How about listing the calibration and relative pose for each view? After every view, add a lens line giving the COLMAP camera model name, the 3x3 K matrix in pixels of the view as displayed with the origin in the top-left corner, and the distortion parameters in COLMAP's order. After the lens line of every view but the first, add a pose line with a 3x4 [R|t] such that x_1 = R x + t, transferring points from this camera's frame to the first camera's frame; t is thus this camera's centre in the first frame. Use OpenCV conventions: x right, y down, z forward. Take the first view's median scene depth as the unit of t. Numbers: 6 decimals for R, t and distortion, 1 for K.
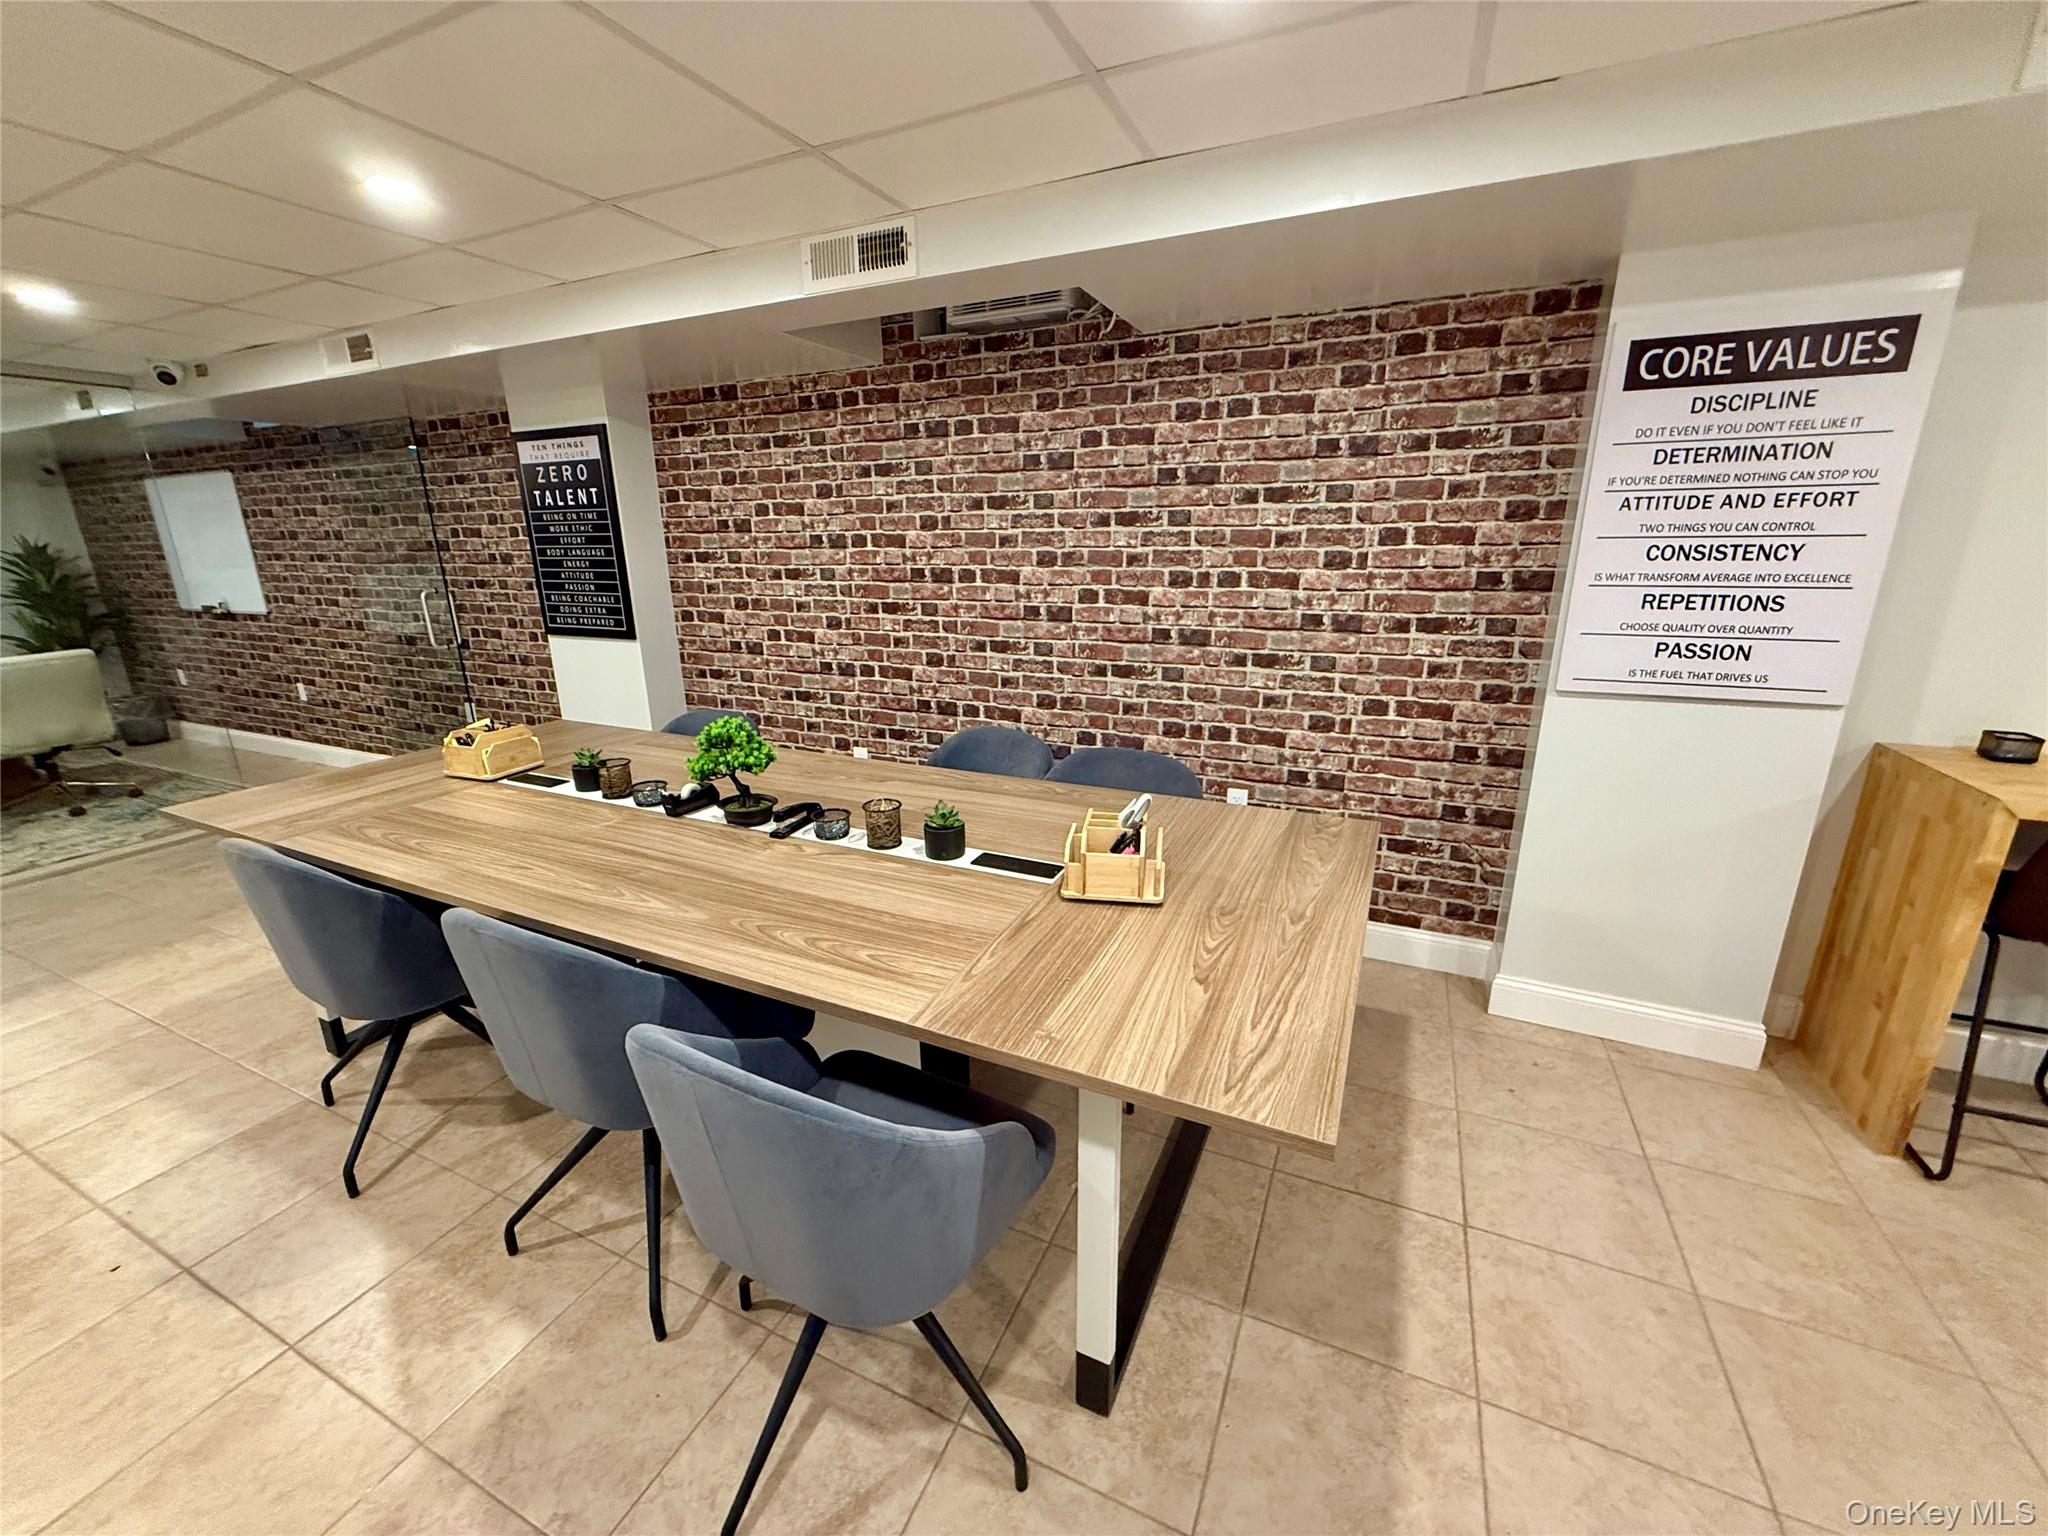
lens RADIAL K [[810.8, 0, 1024.0], [0, 810.8, 768.0], [0, 0, 1]] dist [-0.000996, -0.000121]
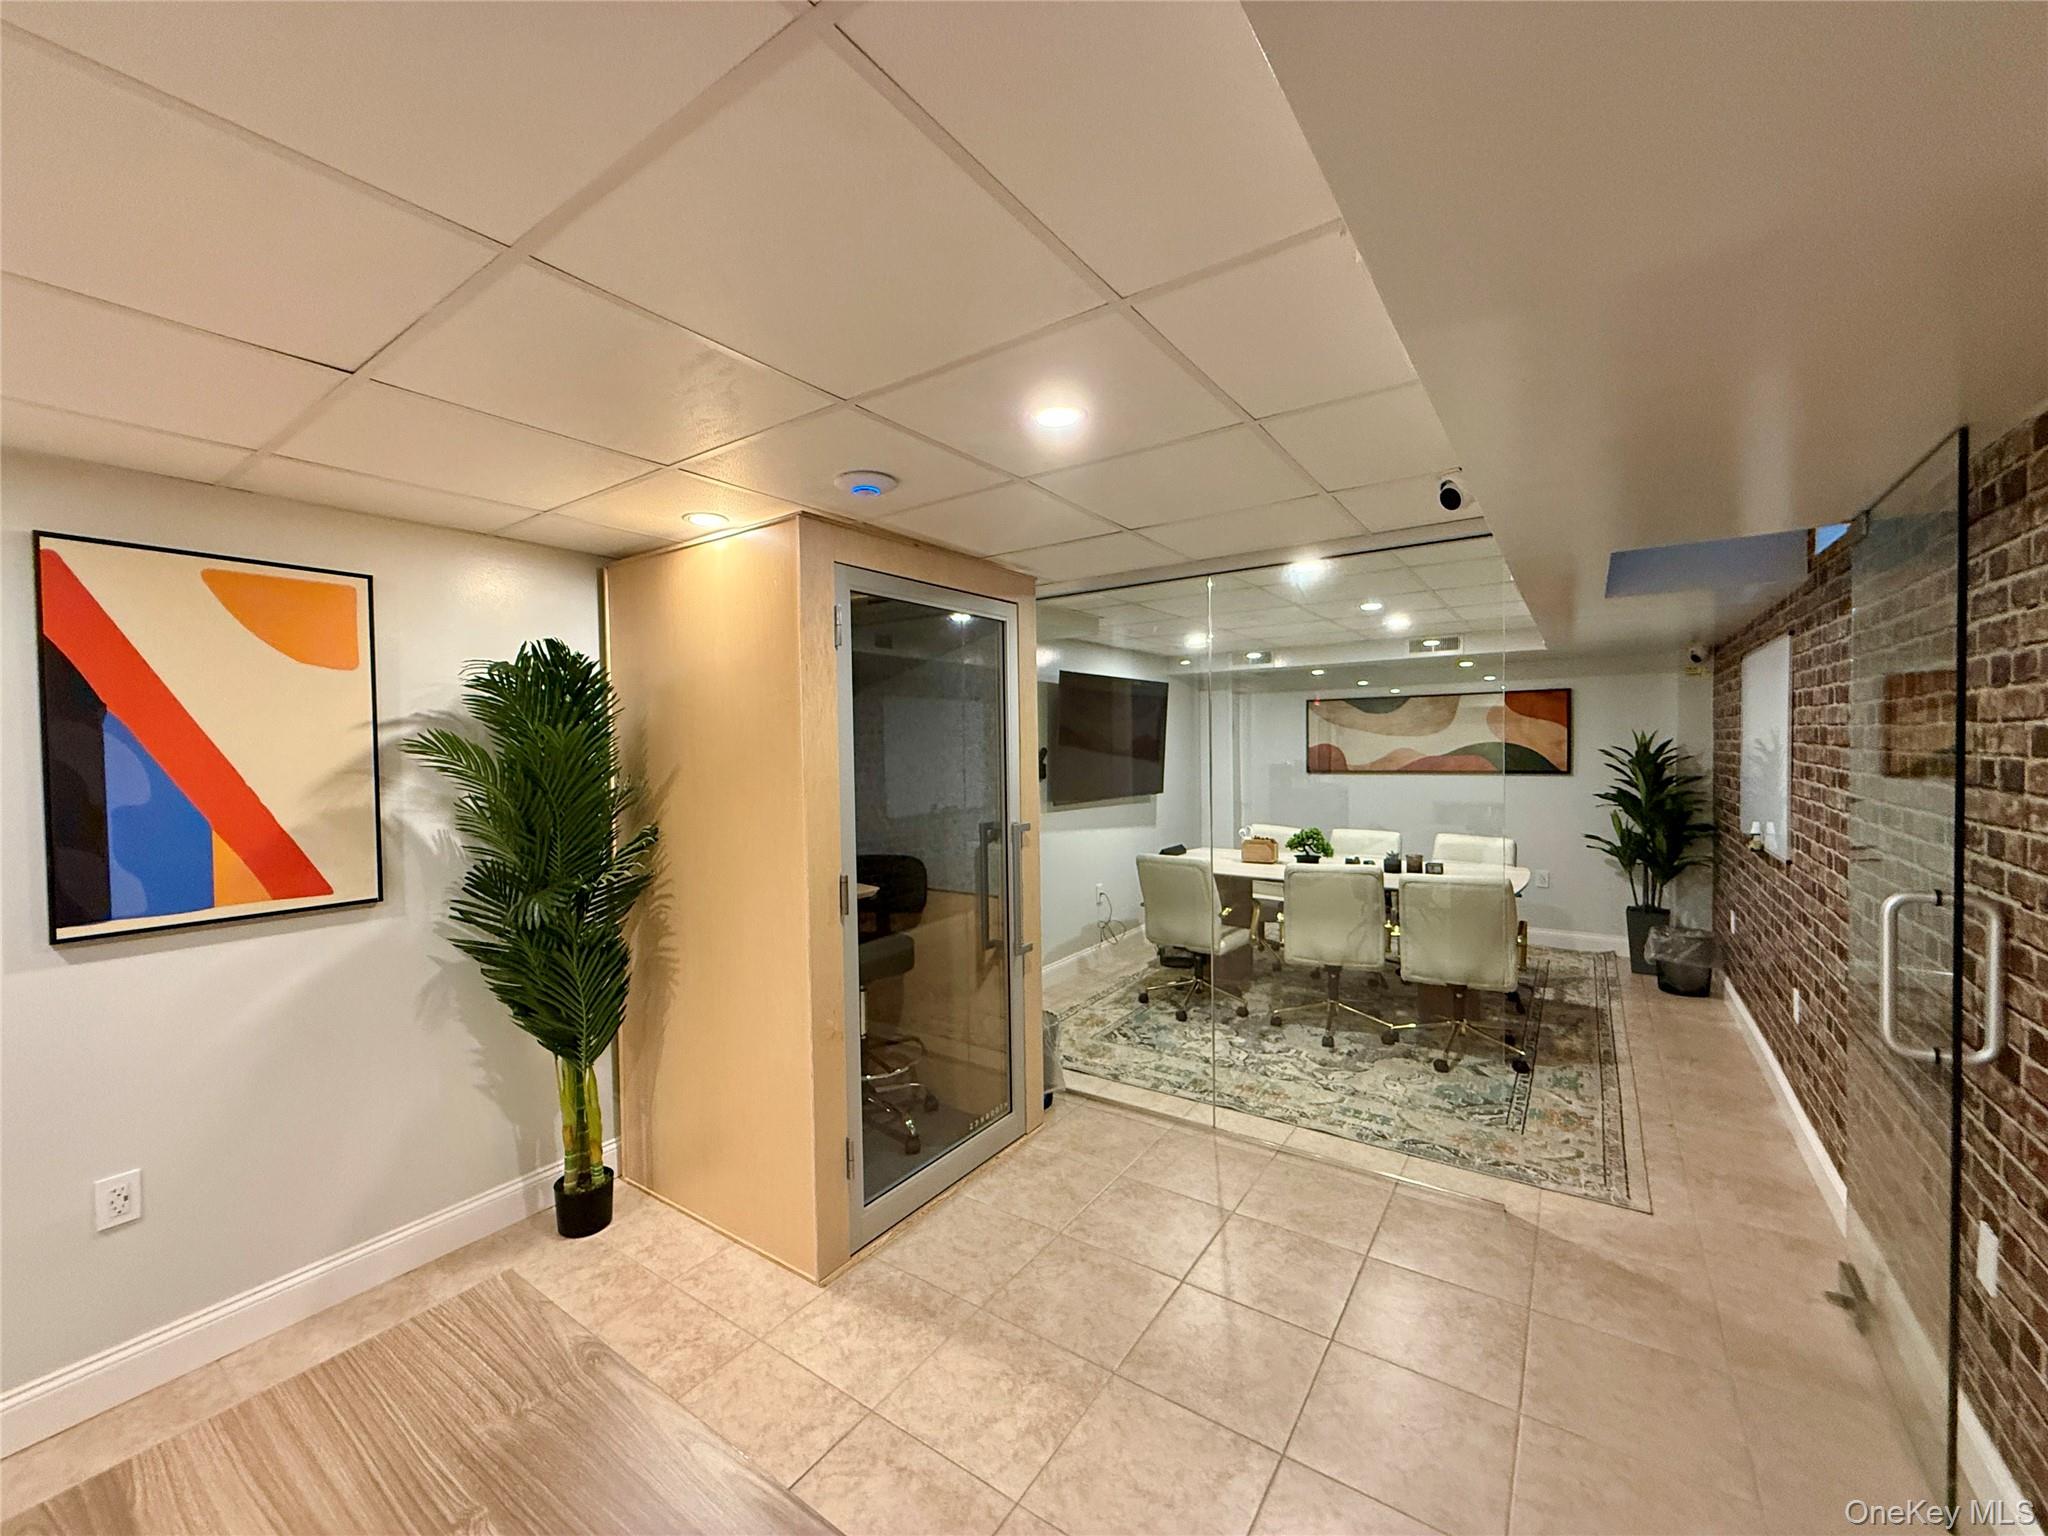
lens RADIAL K [[810.8, 0, 1024.0], [0, 810.8, 768.0], [0, 0, 1]] dist [-0.000996, -0.000121]
pose [[-0.176310, 0.043635, -0.983367, -0.576564], [-0.251506, 0.963860, 0.087862, -0.363784], [0.951662, 0.262813, -0.158964, 1.178195]]
